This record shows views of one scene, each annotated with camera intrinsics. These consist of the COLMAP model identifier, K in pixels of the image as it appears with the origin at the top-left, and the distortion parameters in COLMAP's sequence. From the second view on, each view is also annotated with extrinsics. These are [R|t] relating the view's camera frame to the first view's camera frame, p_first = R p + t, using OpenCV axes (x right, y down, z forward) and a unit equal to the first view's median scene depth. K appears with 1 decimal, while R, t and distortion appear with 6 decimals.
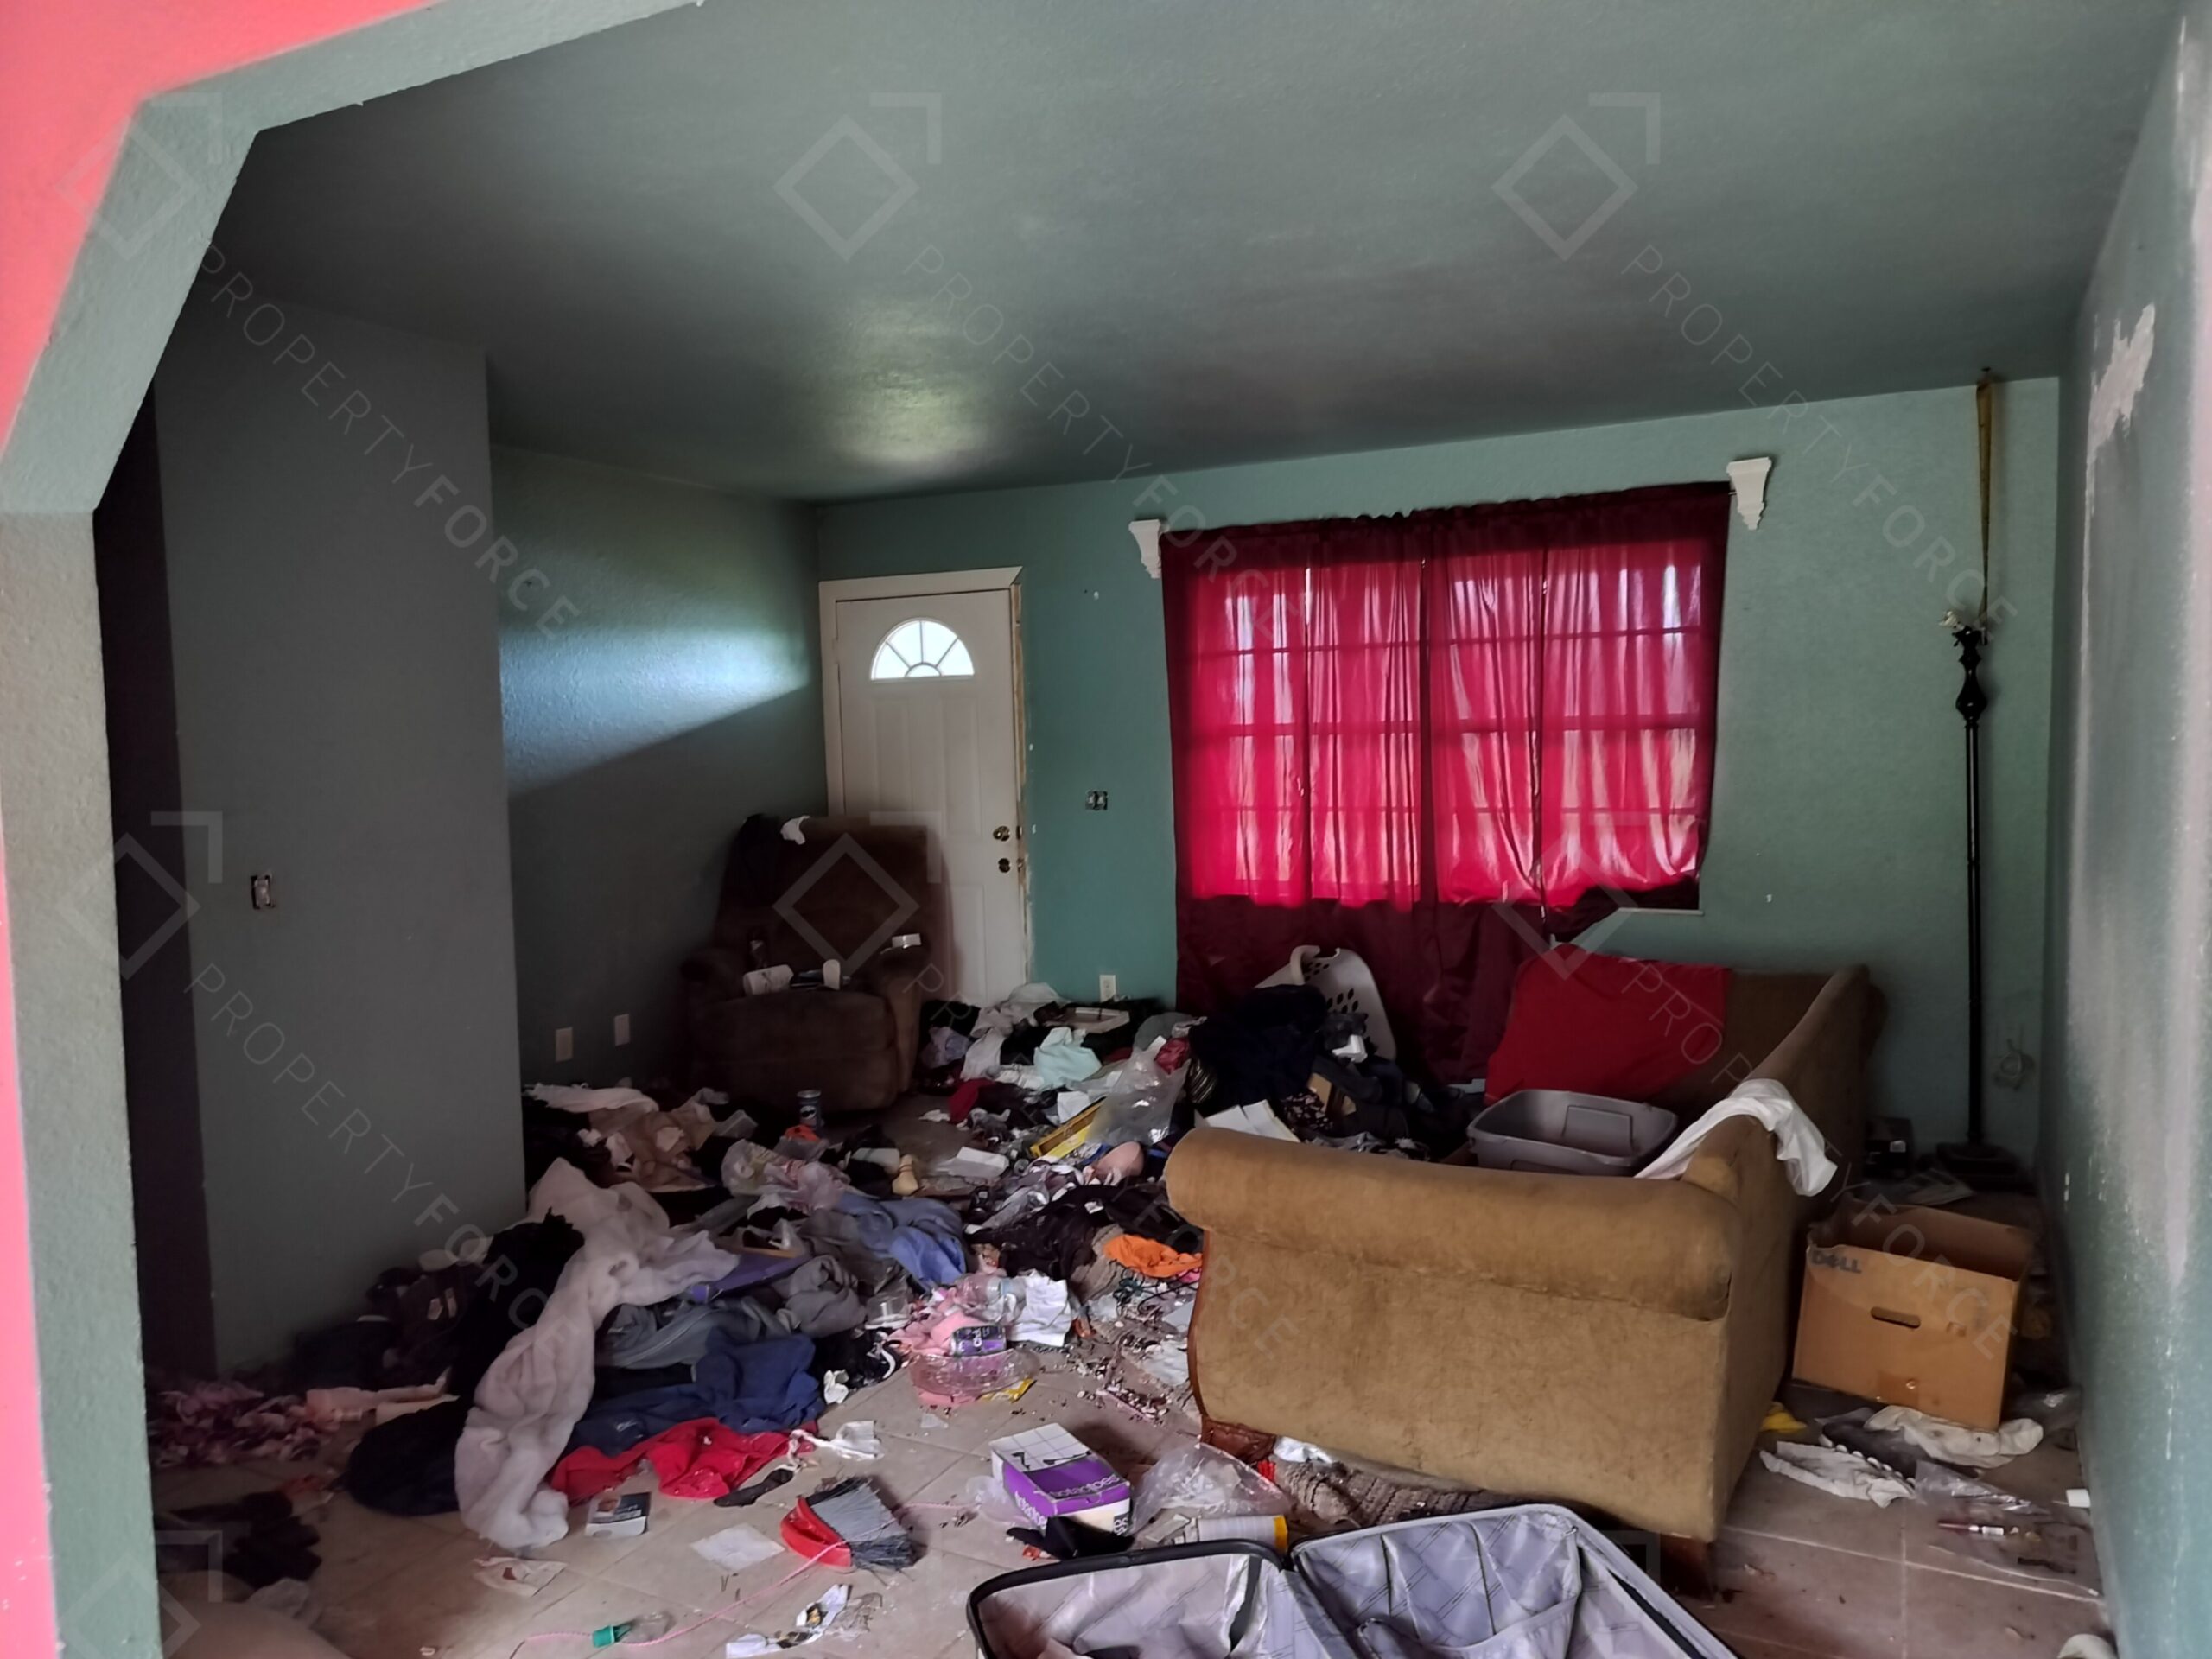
lens RADIAL K [[1532.0, 0, 1152.3], [0, 1532.0, 812.3], [0, 0, 1]] dist [-0.001722, -0.002648]
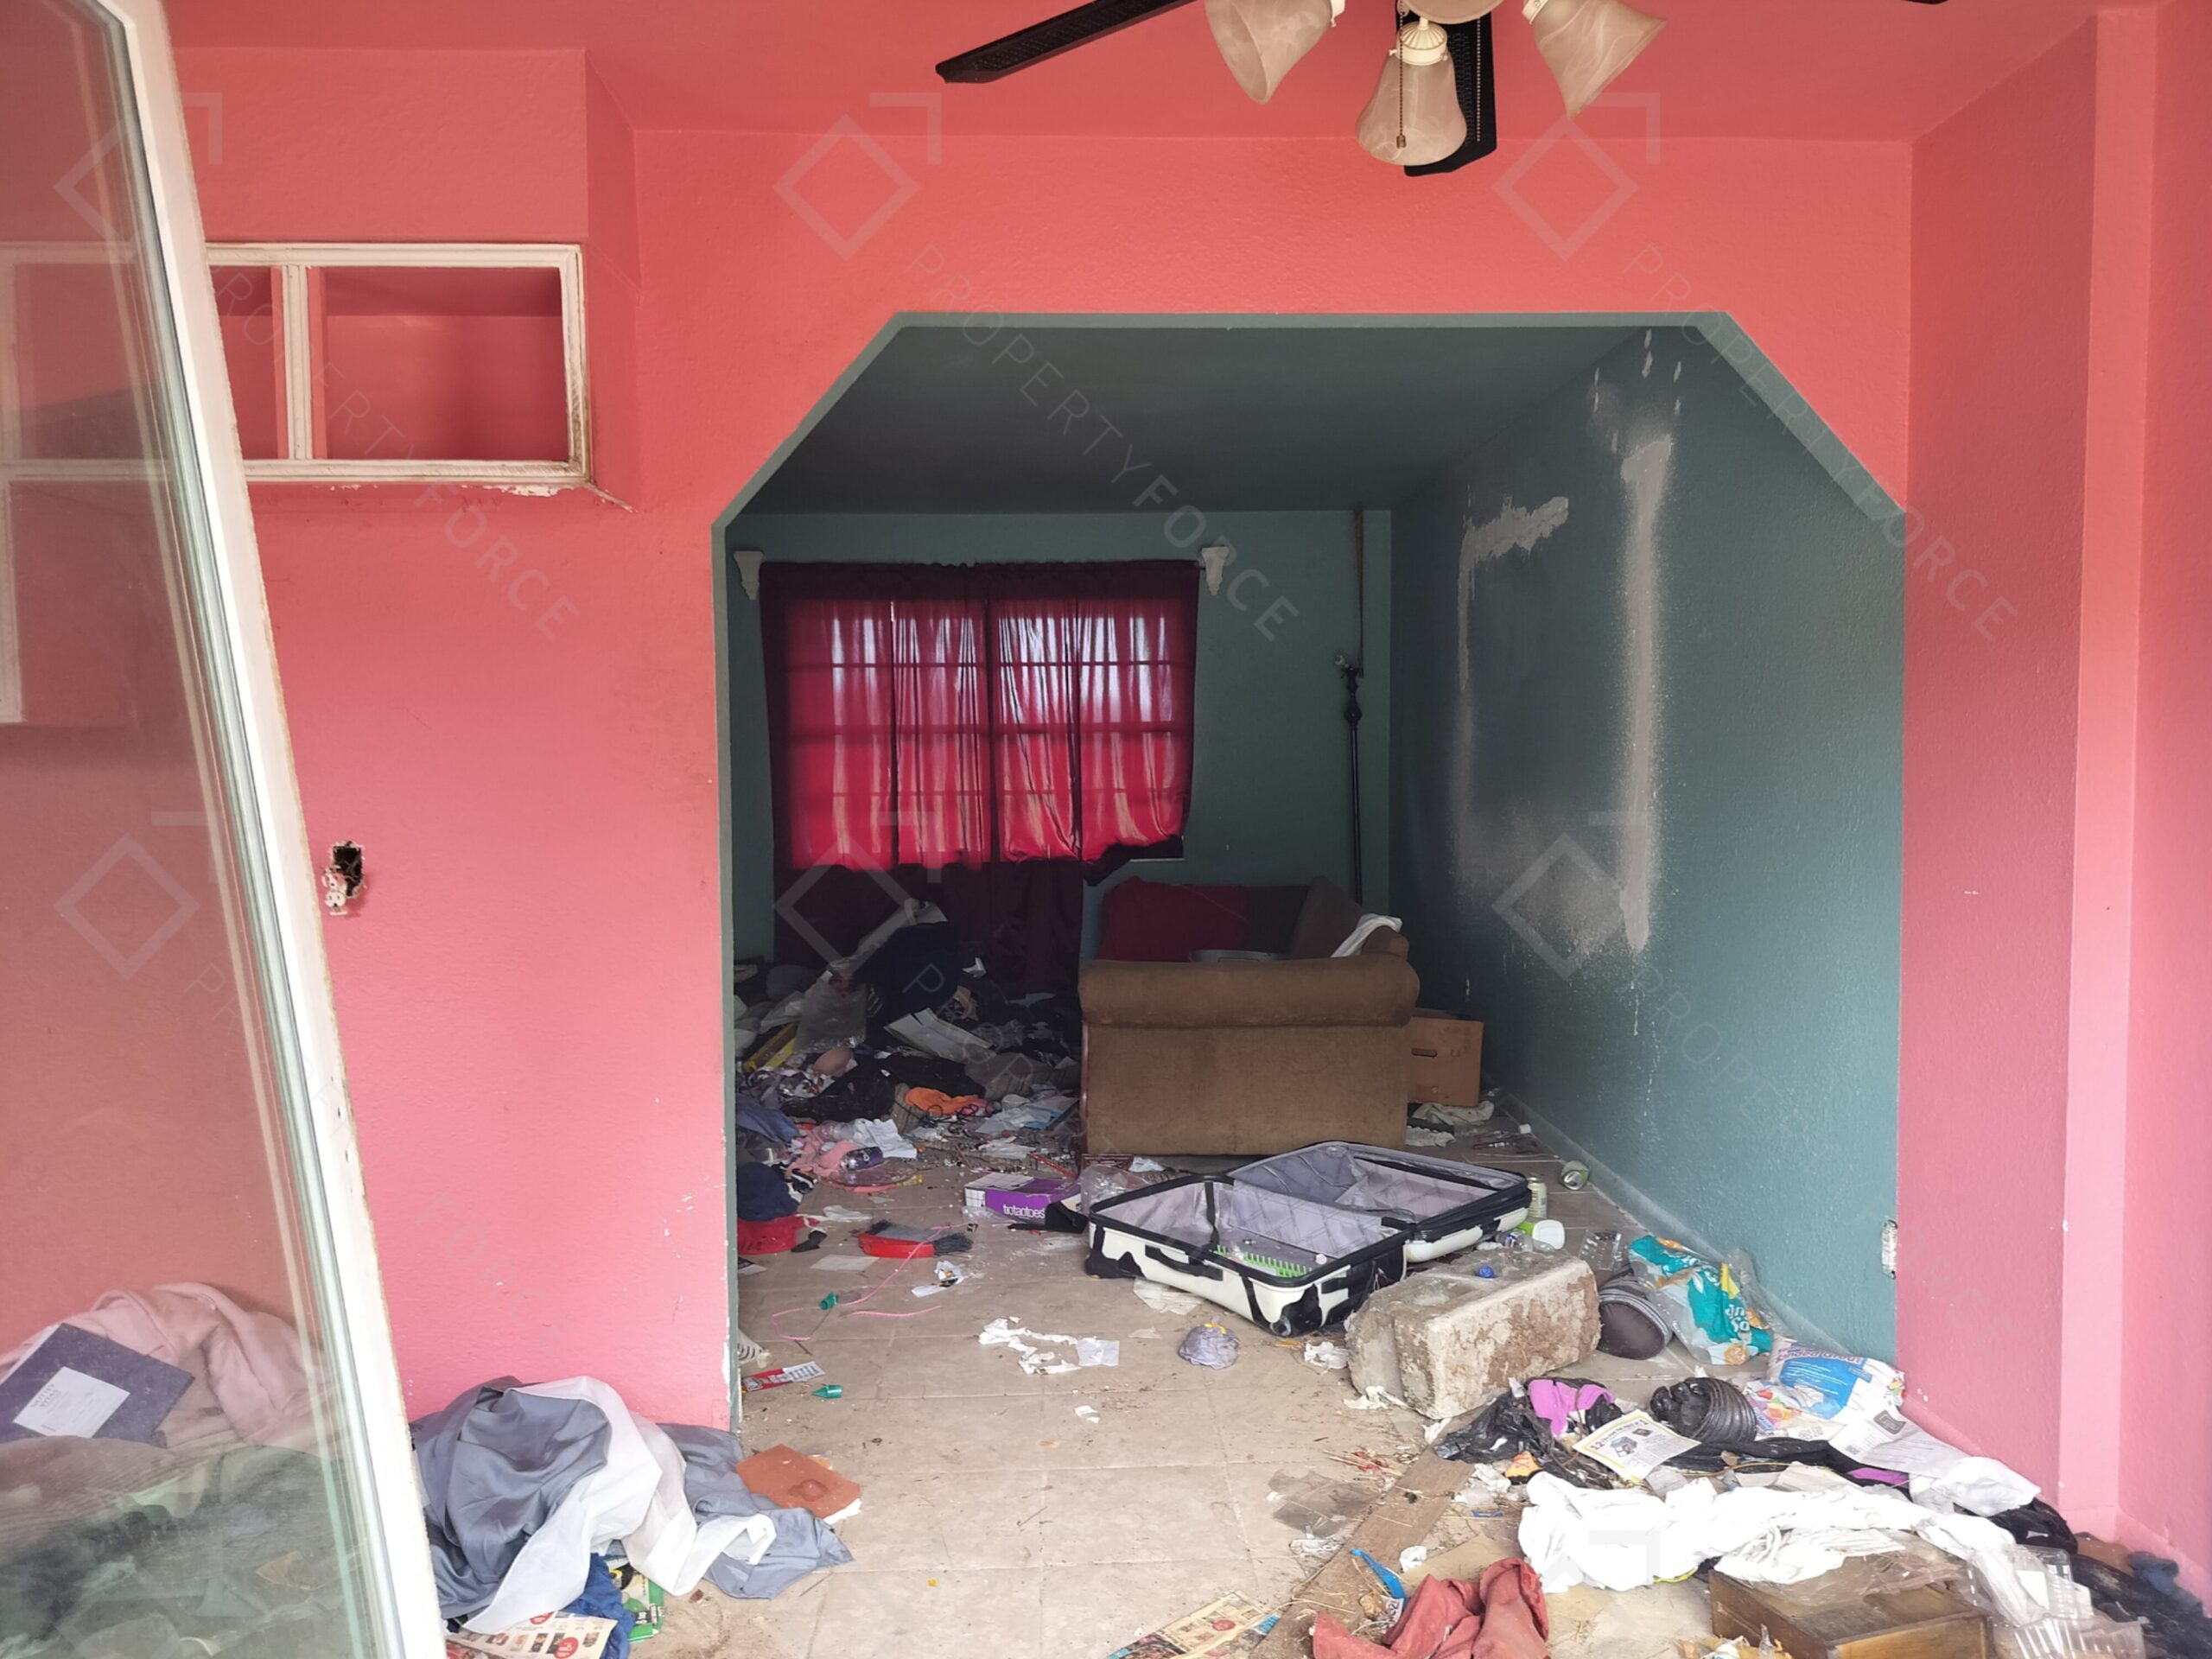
lens RADIAL K [[1583.1, 0, 1117.3], [0, 1583.1, 832.2], [0, 0, 1]] dist [0.045263, -0.043298]
pose [[0.861204, -0.013623, 0.508077, -0.434438], [0.023717, 0.999629, -0.013397, 0.055912], [-0.507706, 0.023587, 0.861208, -0.229074]]
